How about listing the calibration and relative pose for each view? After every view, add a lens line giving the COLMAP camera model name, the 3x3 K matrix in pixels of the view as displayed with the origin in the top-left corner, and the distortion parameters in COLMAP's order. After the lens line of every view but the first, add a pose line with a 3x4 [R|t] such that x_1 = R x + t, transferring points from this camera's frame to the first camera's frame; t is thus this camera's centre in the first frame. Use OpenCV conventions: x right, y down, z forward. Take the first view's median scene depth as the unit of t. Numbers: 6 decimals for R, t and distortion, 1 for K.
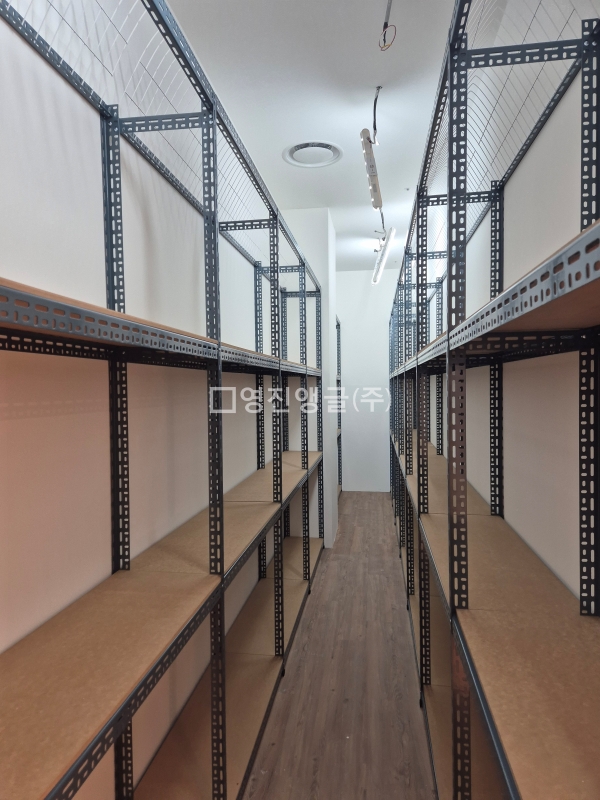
lens RADIAL K [[524.3, 0, 300.0], [0, 524.3, 400.0], [0, 0, 1]] dist [0.025034, 0.000433]
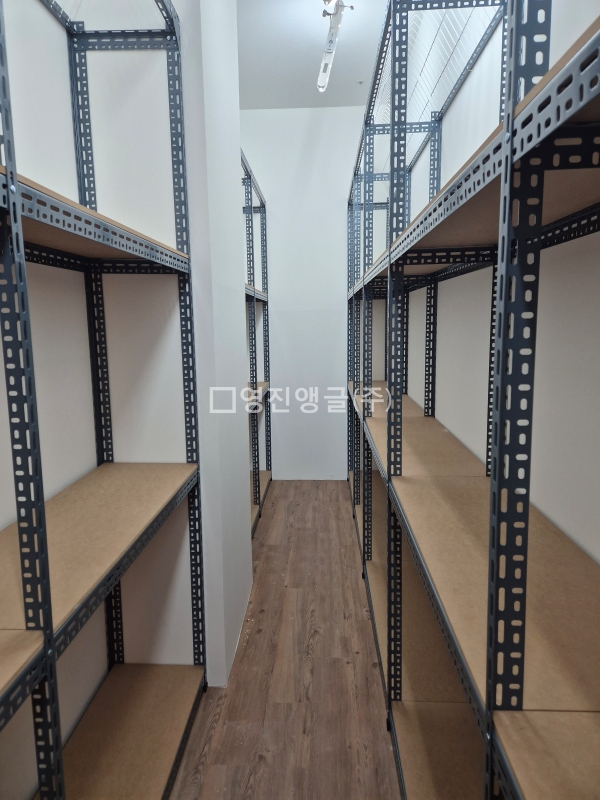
lens RADIAL K [[534.9, 0, 300.0], [0, 534.9, 400.0], [0, 0, 1]] dist [0.007025, 0.000883]
pose [[0.994747, -0.016405, 0.101039, -0.032488], [0.004383, 0.992996, 0.118070, 0.048321], [-0.102268, -0.117007, 0.987852, -0.150033]]
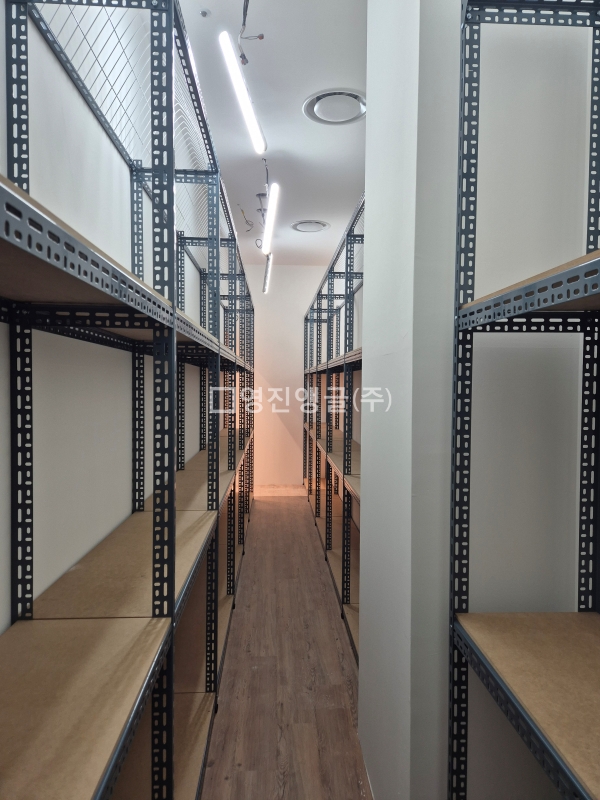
lens RADIAL K [[534.9, 0, 300.0], [0, 534.9, 400.0], [0, 0, 1]] dist [0.007025, 0.000883]
pose [[-0.981300, -0.013729, -0.191997, 0.308008], [-0.024891, 0.998129, 0.055849, -0.043707], [0.190871, 0.059583, -0.979805, 2.165757]]
